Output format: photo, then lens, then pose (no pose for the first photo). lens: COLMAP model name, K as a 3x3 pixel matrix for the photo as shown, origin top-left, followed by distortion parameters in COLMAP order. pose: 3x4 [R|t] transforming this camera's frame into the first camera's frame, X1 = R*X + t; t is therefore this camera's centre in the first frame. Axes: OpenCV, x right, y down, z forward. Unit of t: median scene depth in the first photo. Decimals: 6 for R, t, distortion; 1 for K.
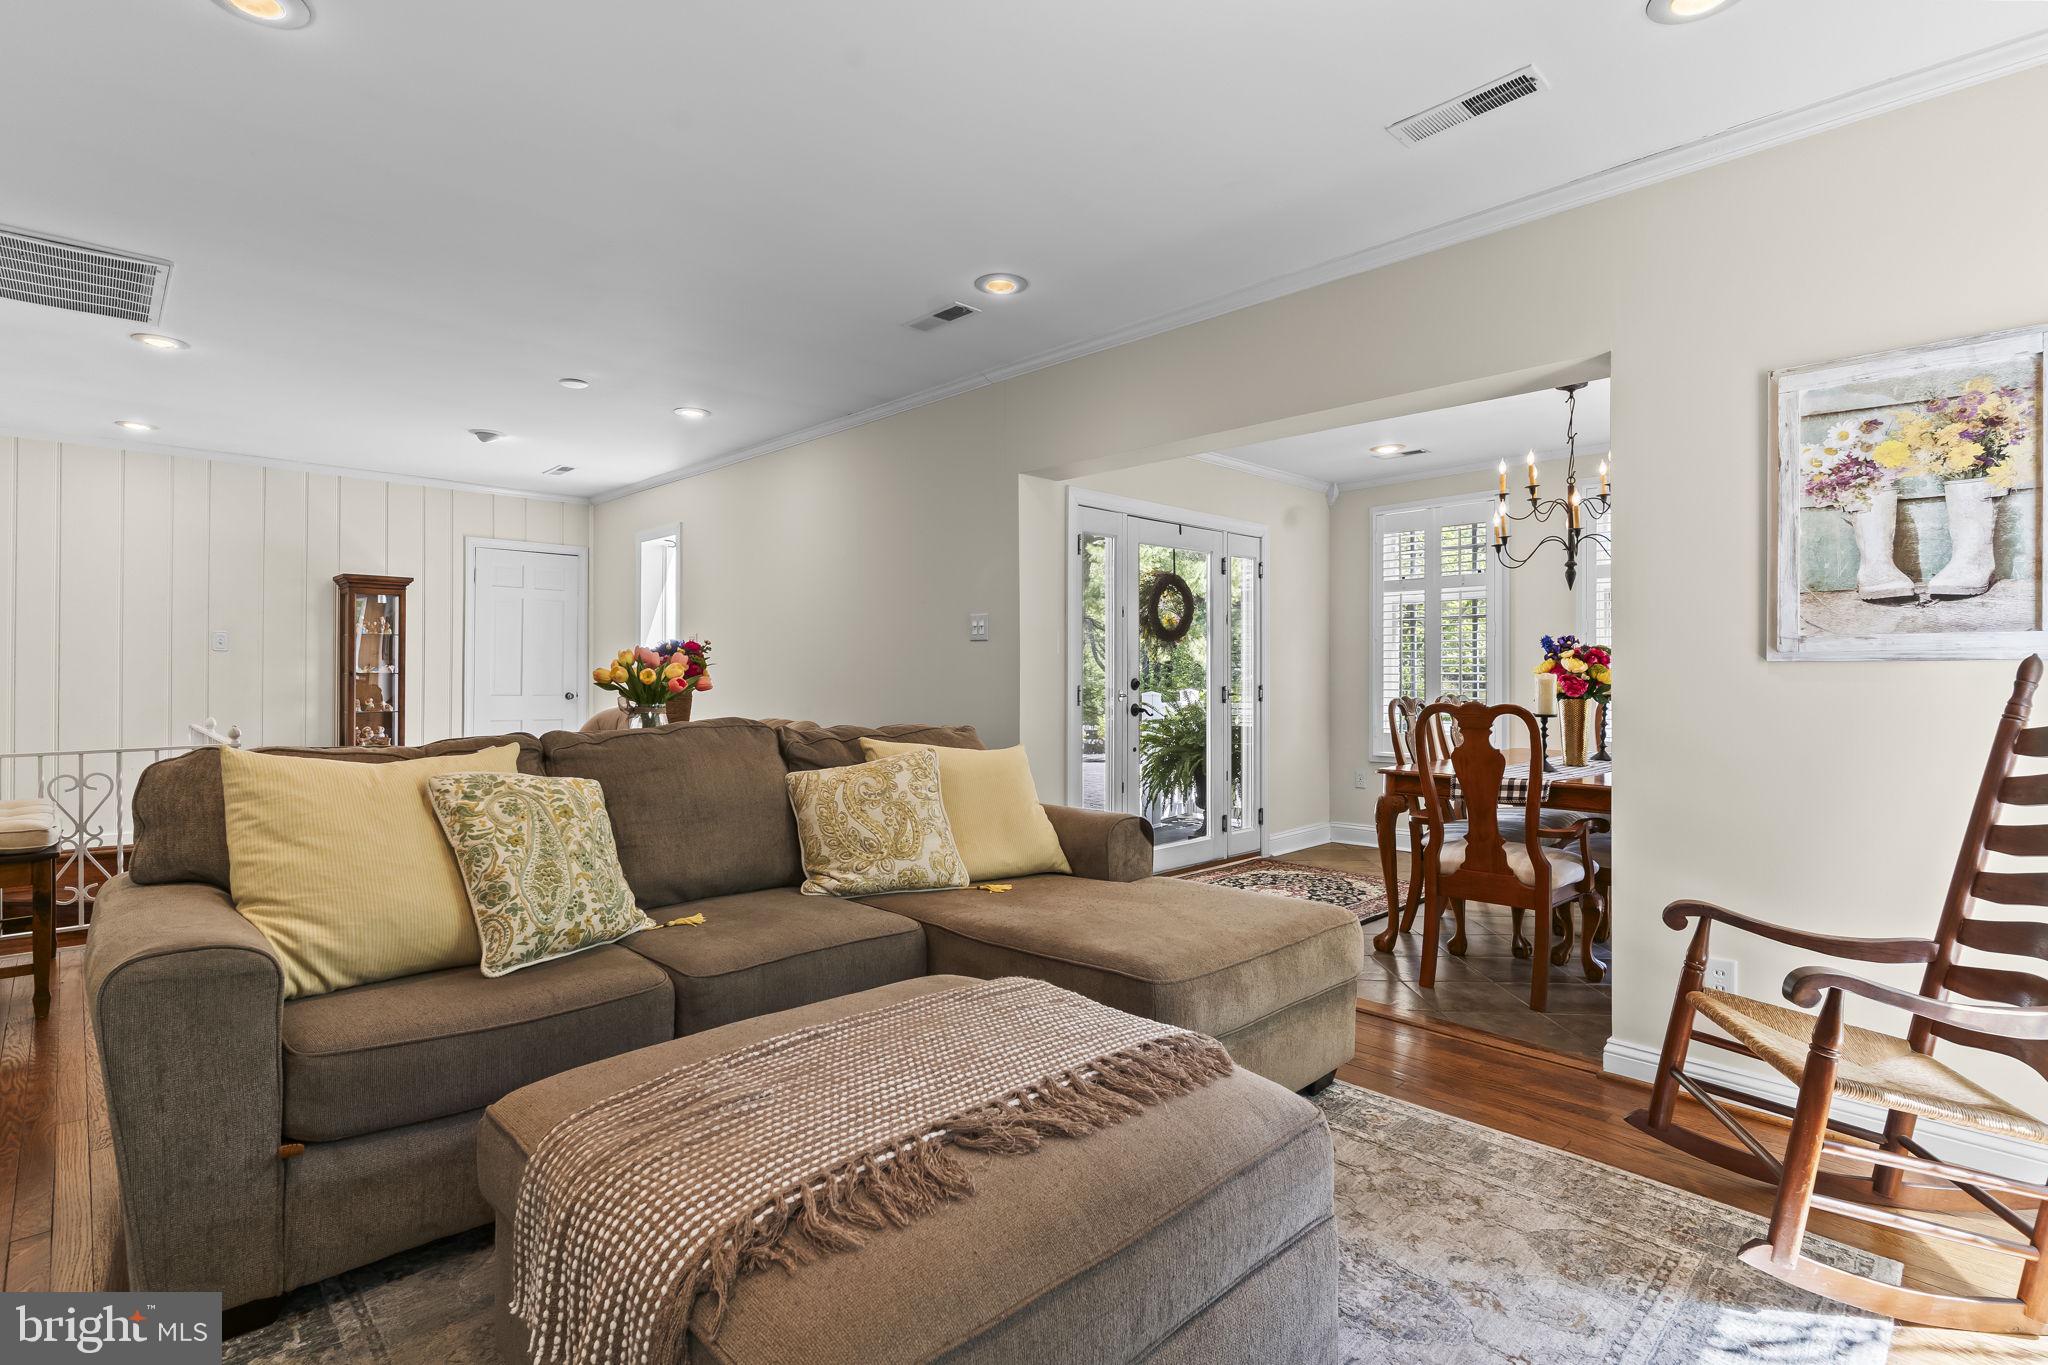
lens RADIAL K [[983.9, 0, 1009.7], [0, 983.9, 677.1], [0, 0, 1]] dist [-0.003302, -0.000232]
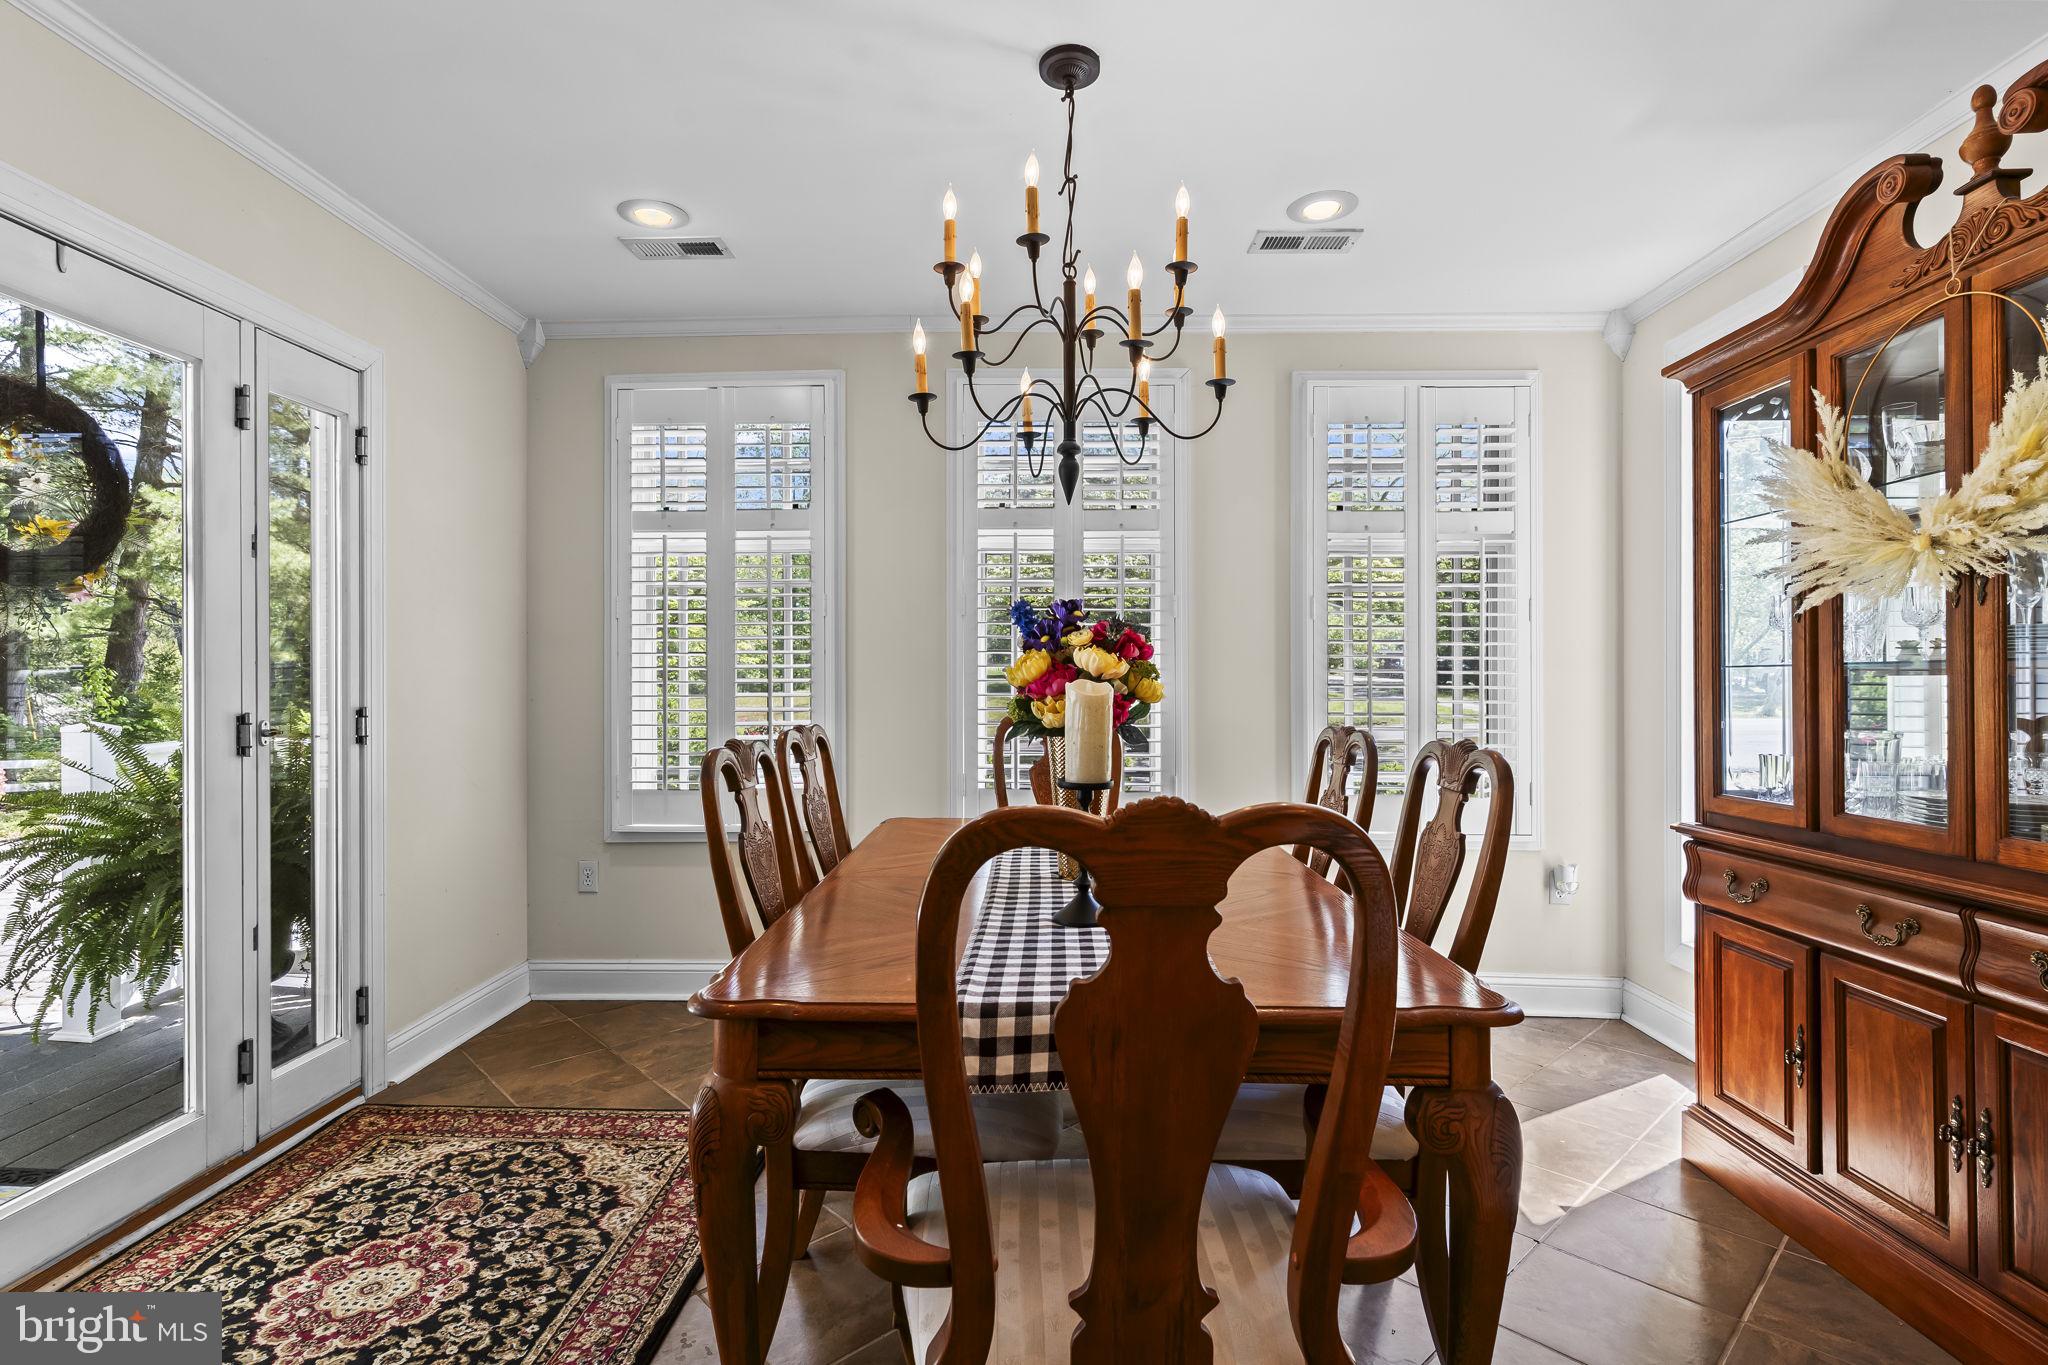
lens RADIAL K [[983.9, 0, 1009.7], [0, 983.9, 677.1], [0, 0, 1]] dist [-0.003302, -0.000232]
pose [[0.716367, 0.001234, 0.697722, 0.156712], [0.003202, 0.999982, -0.005055, -0.002297], [-0.697716, 0.005855, 0.716350, 0.484032]]
